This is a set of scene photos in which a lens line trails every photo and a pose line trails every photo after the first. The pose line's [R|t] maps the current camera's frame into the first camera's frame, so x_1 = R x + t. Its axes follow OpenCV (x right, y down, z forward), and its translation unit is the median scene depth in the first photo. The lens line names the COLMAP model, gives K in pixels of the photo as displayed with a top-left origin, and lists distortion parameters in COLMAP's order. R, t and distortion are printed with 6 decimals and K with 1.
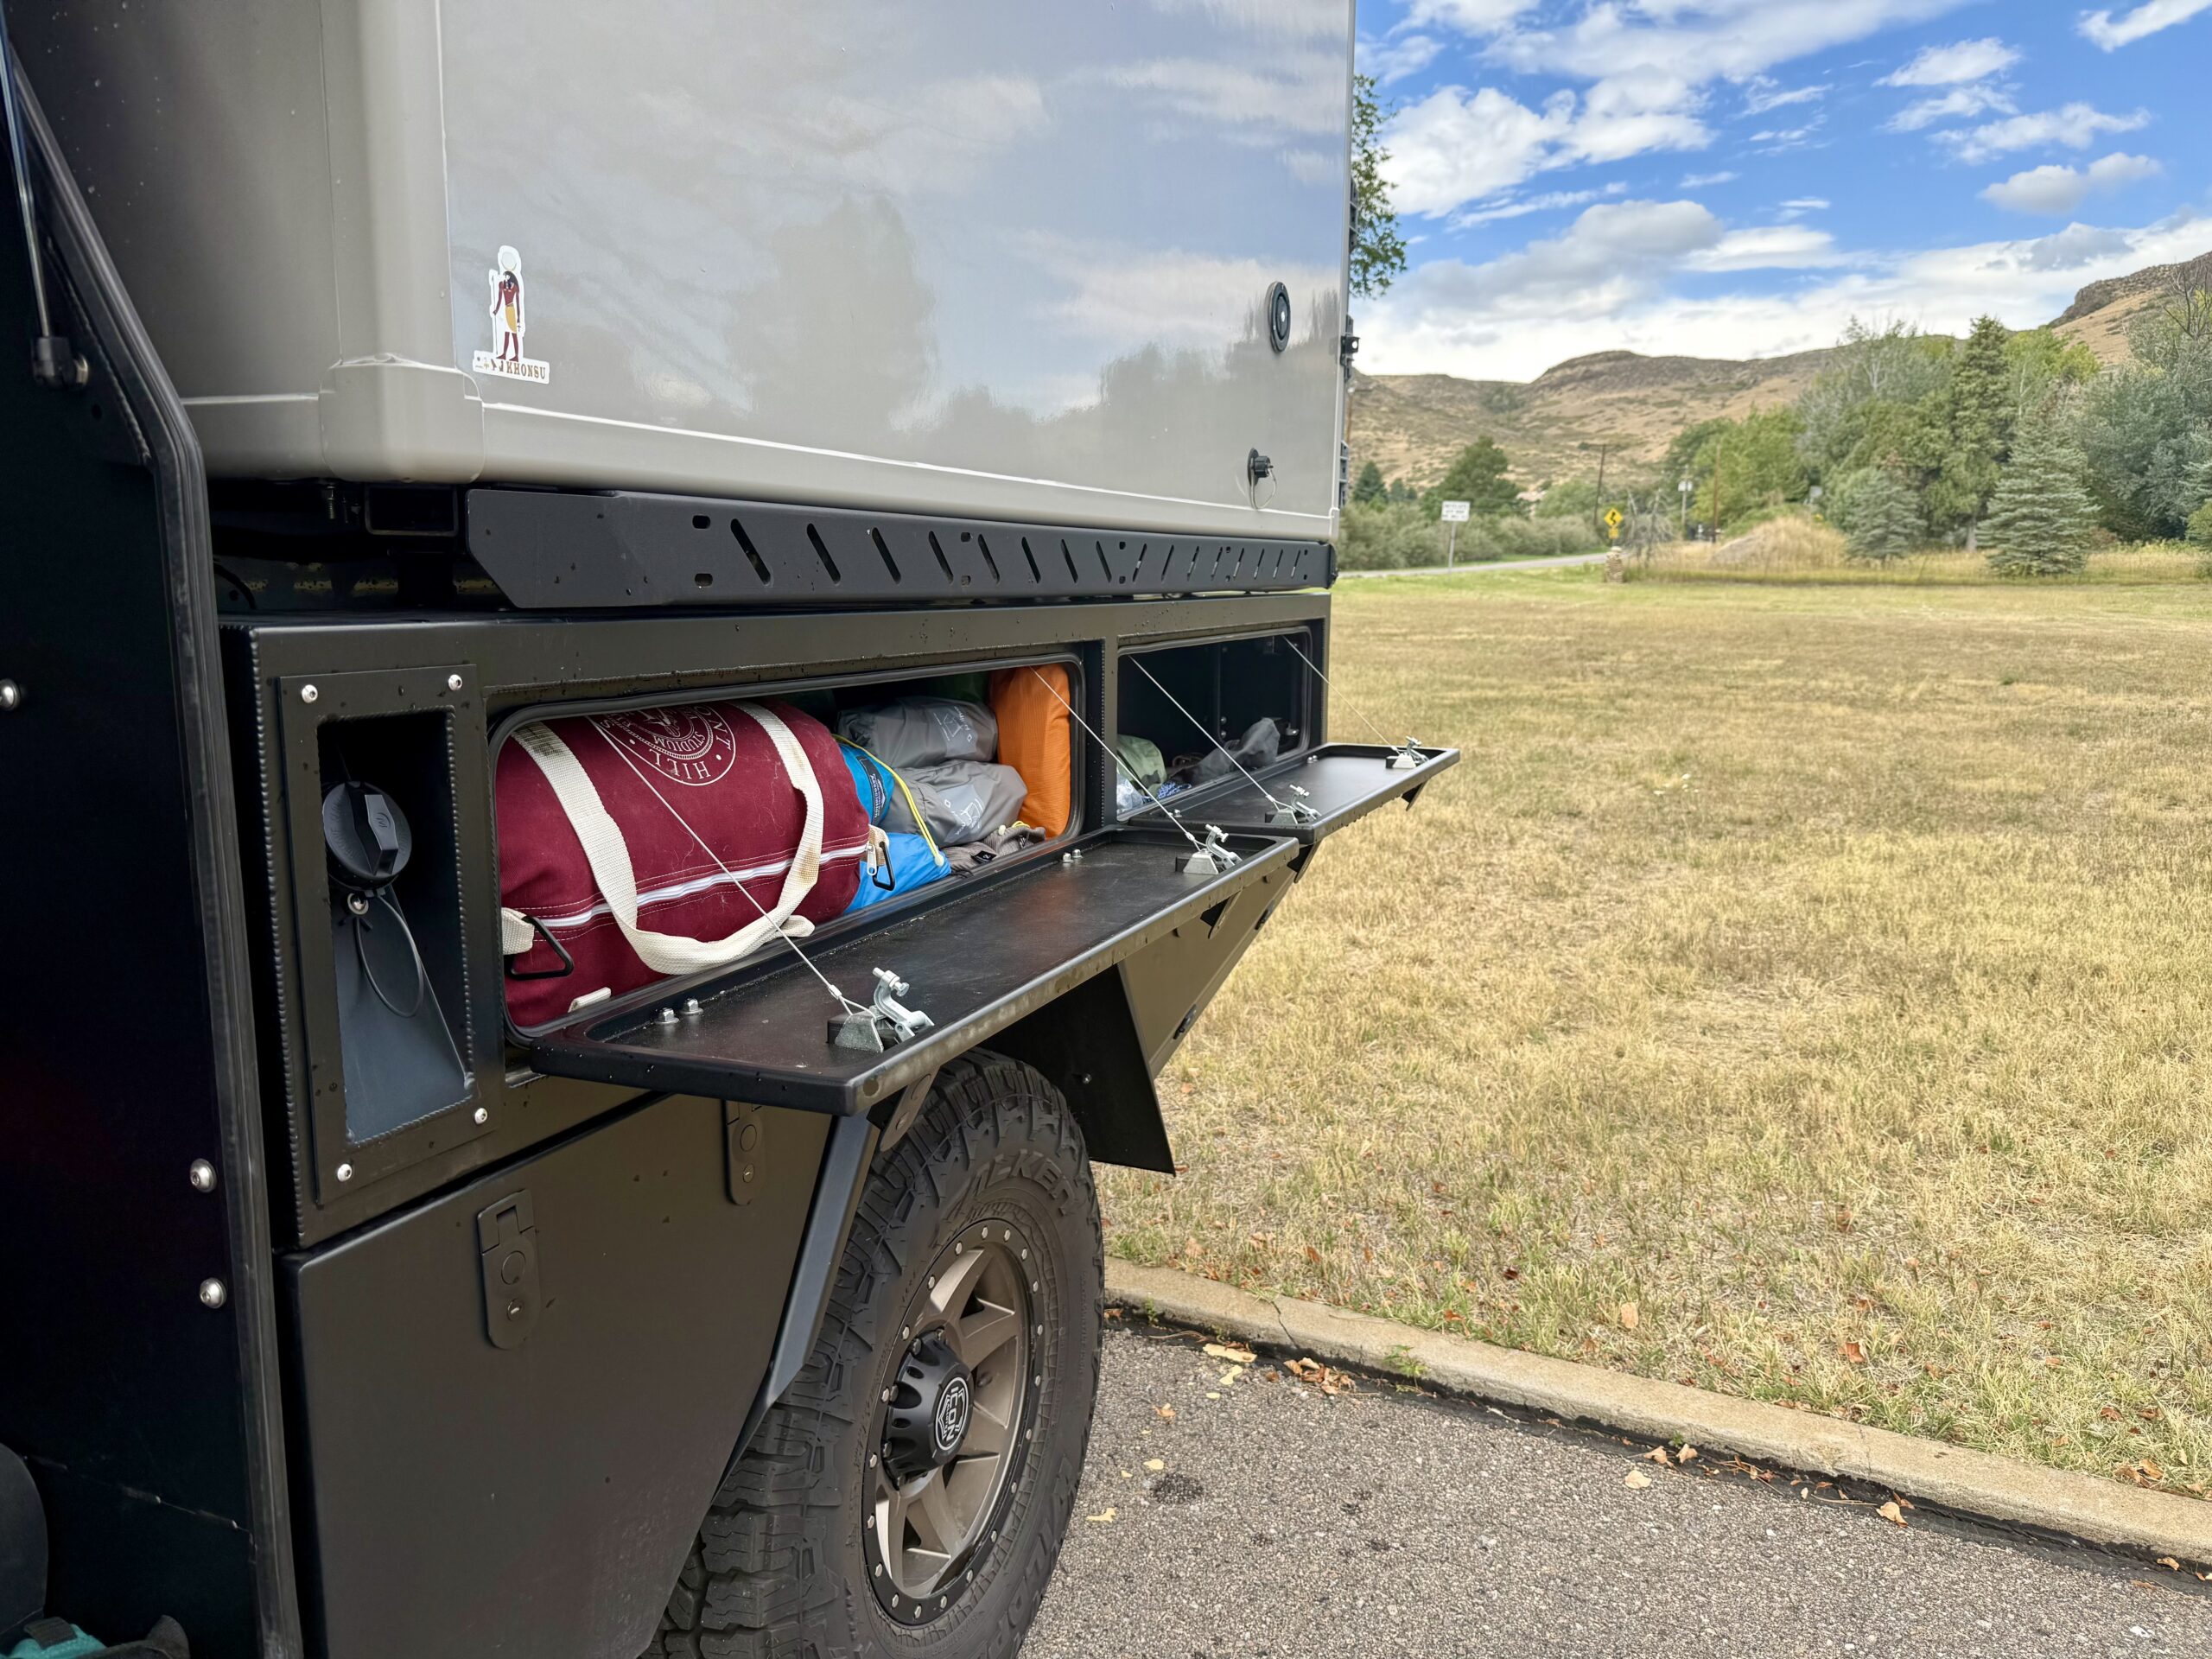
lens RADIAL K [[1569.9, 0, 1106.0], [0, 1569.9, 829.5], [0, 0, 1]] dist [0.002241, -0.004158]
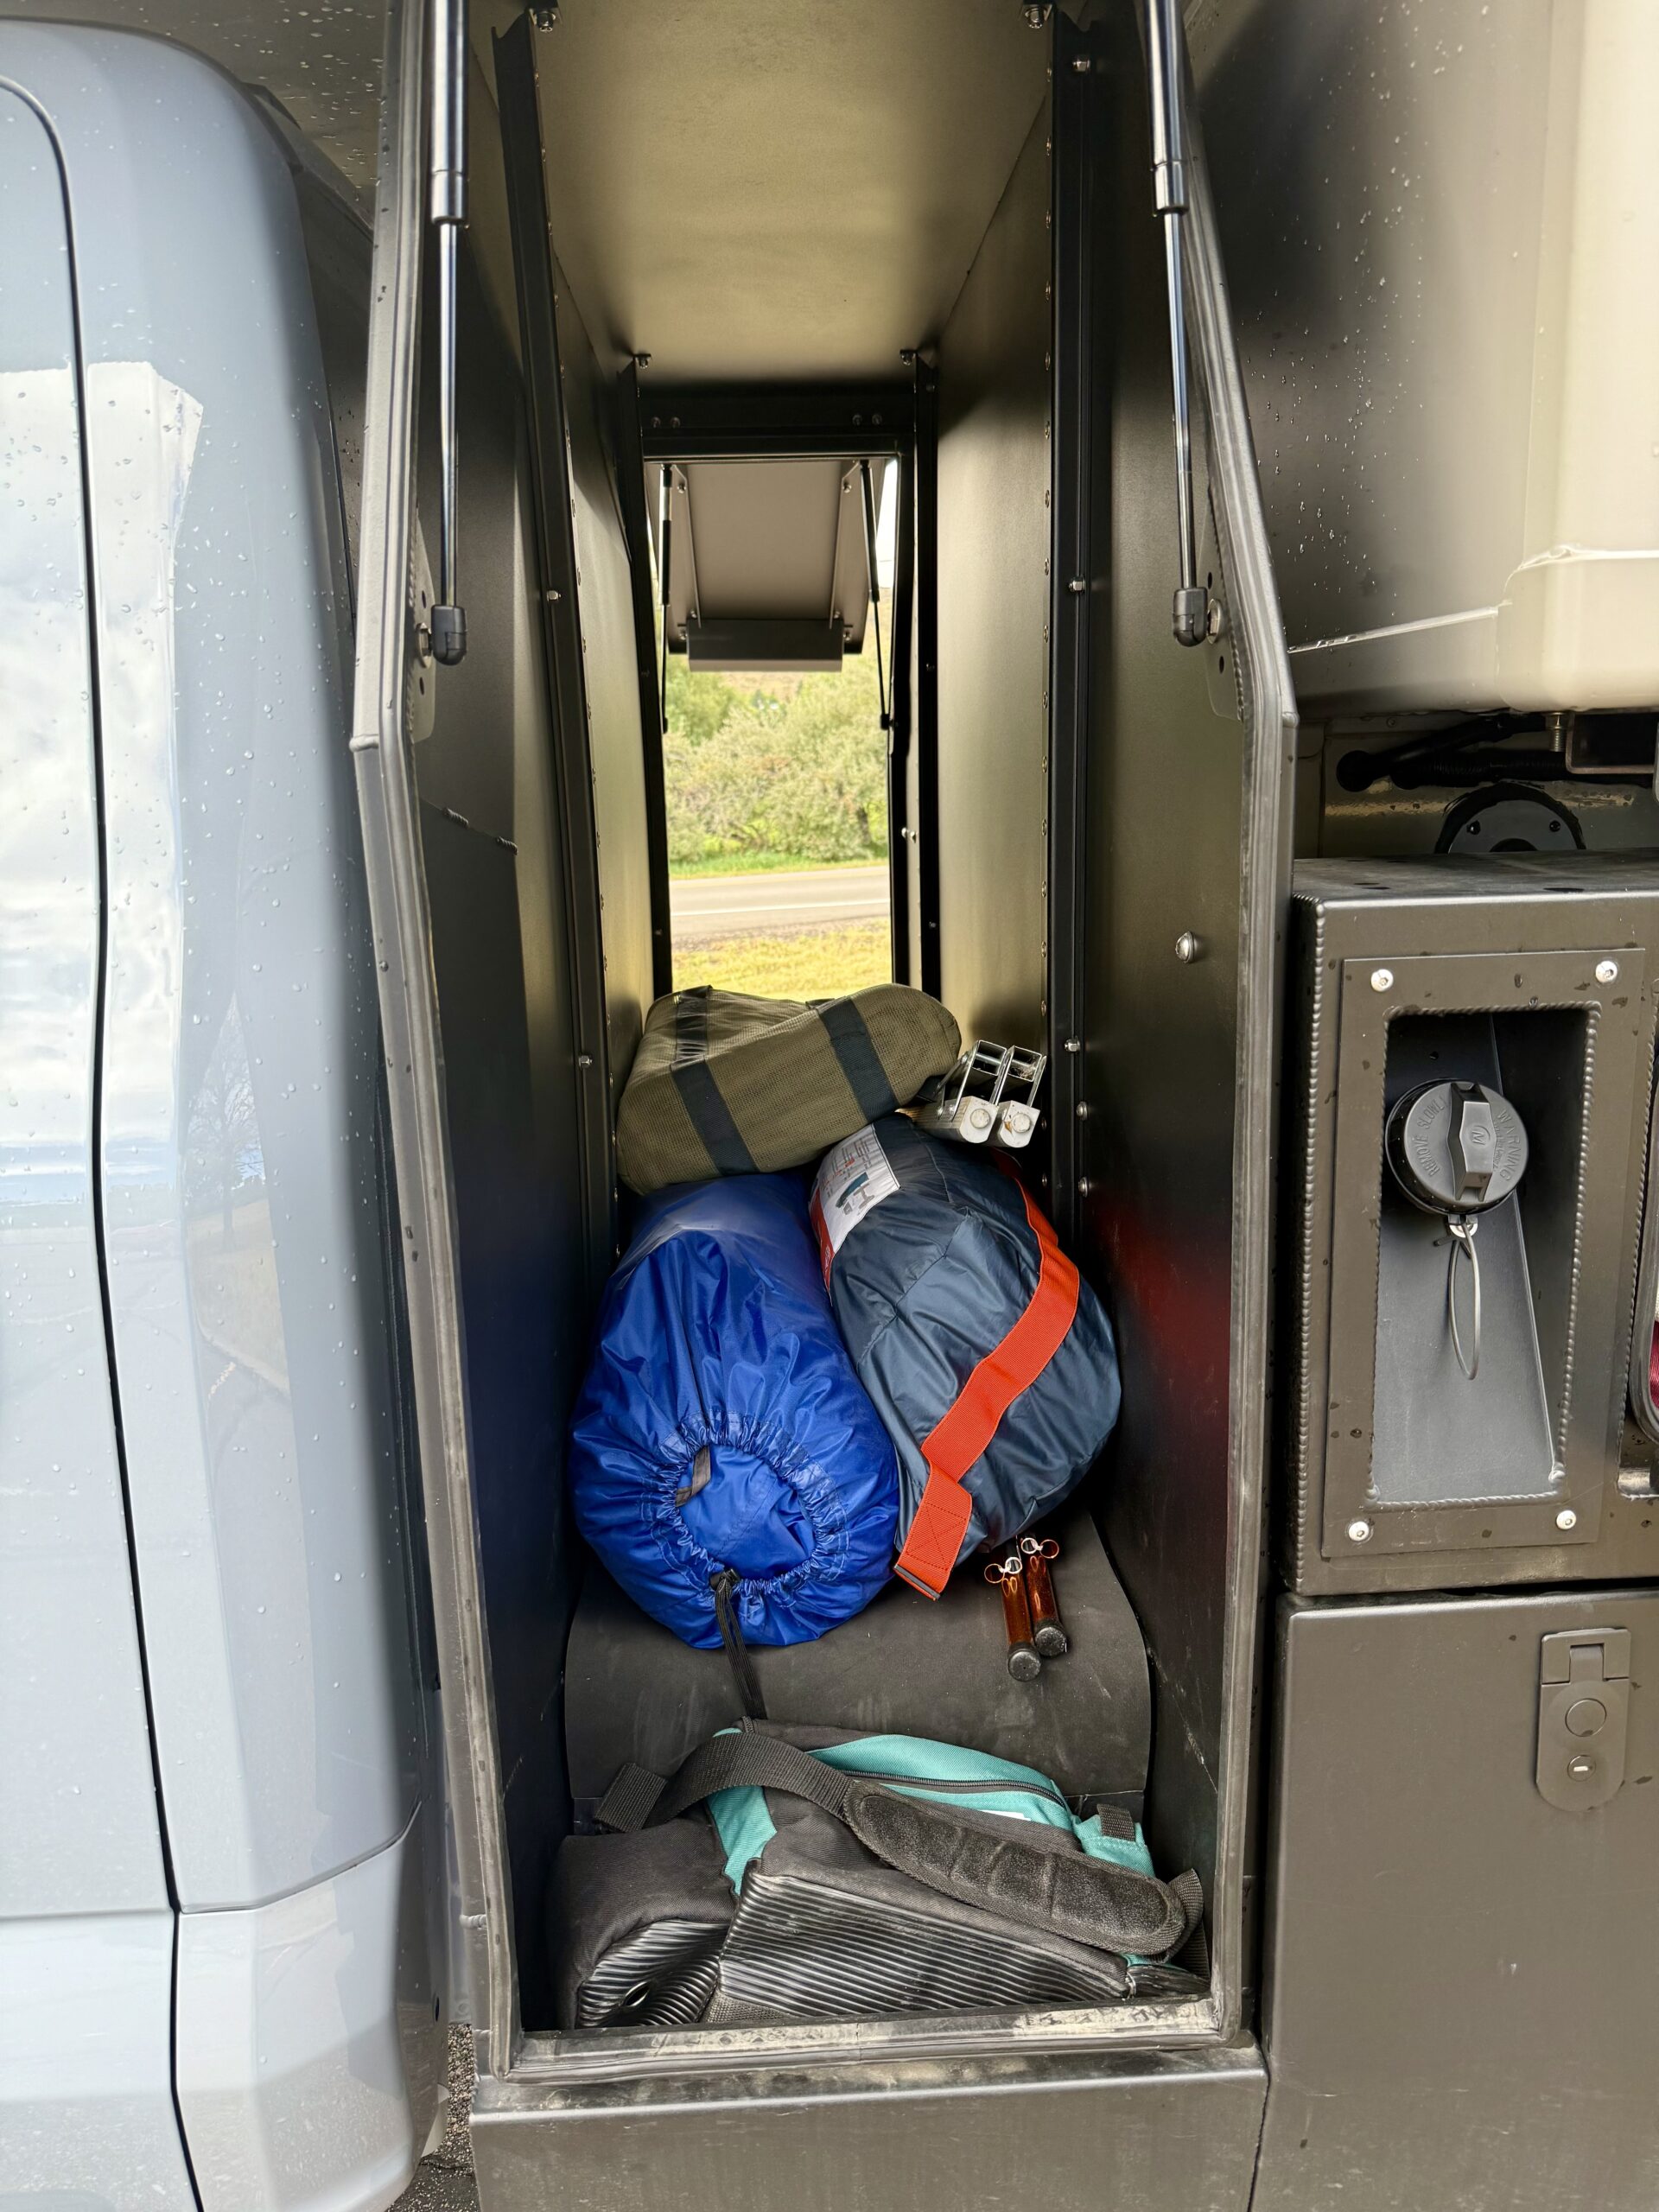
lens RADIAL K [[1569.9, 0, 829.5], [0, 1569.9, 1106.0], [0, 0, 1]] dist [0.002241, -0.004158]
pose [[0.435788, 0.167454, -0.884335, 0.109313], [-0.114420, 0.984876, 0.130108, -0.088073], [0.892747, 0.044486, 0.448357, 0.332804]]
